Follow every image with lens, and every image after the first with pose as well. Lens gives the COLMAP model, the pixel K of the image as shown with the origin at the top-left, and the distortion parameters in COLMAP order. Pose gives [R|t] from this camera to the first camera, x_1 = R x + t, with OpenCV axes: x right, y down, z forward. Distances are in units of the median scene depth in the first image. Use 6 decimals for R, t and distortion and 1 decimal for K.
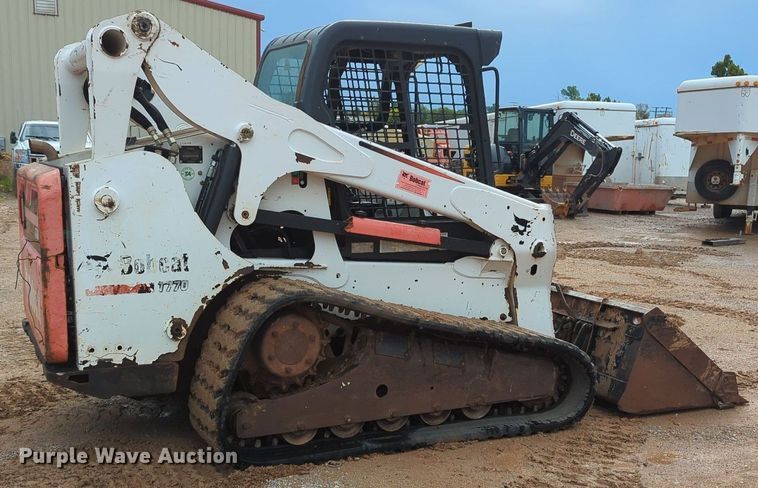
lens RADIAL K [[785.3, 0, 377.0], [0, 785.3, 264.5], [0, 0, 1]] dist [0.013440, -0.014107]
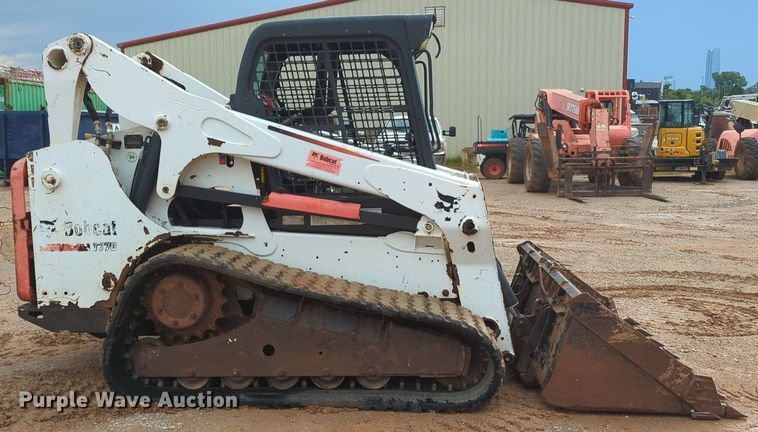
lens RADIAL K [[723.4, 0, 380.2], [0, 723.4, 196.4], [0, 0, 1]] dist [0.011605, 0.001906]
pose [[0.890595, 0.006620, -0.454749, 0.586756], [-0.033967, 0.998070, -0.051993, -0.006589], [0.453527, 0.061751, 0.889101, 0.151509]]
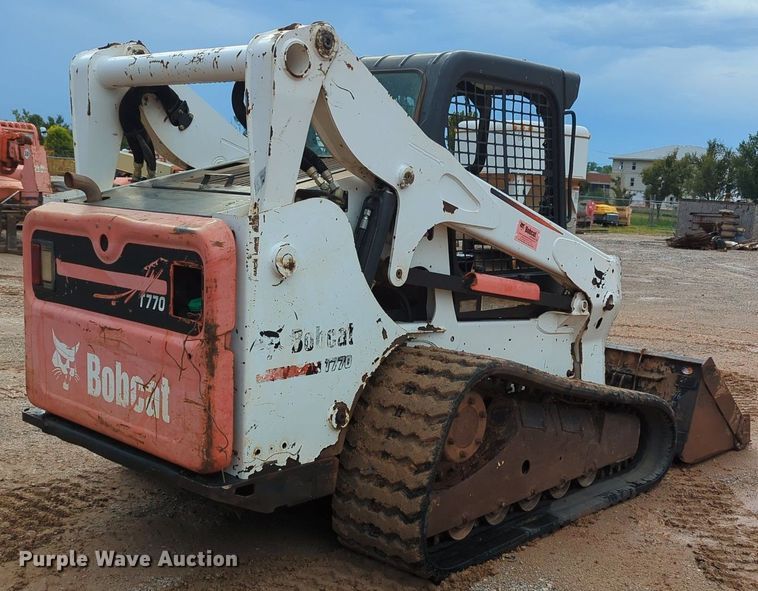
lens RADIAL K [[819.5, 0, 379.0], [0, 819.5, 295.5], [0, 0, 1]] dist [0.031093, -0.023909]
pose [[0.938558, -0.020081, 0.344538, -0.457611], [0.021171, 0.999776, 0.000598, -0.038123], [-0.344472, 0.006733, 0.938772, 0.169192]]
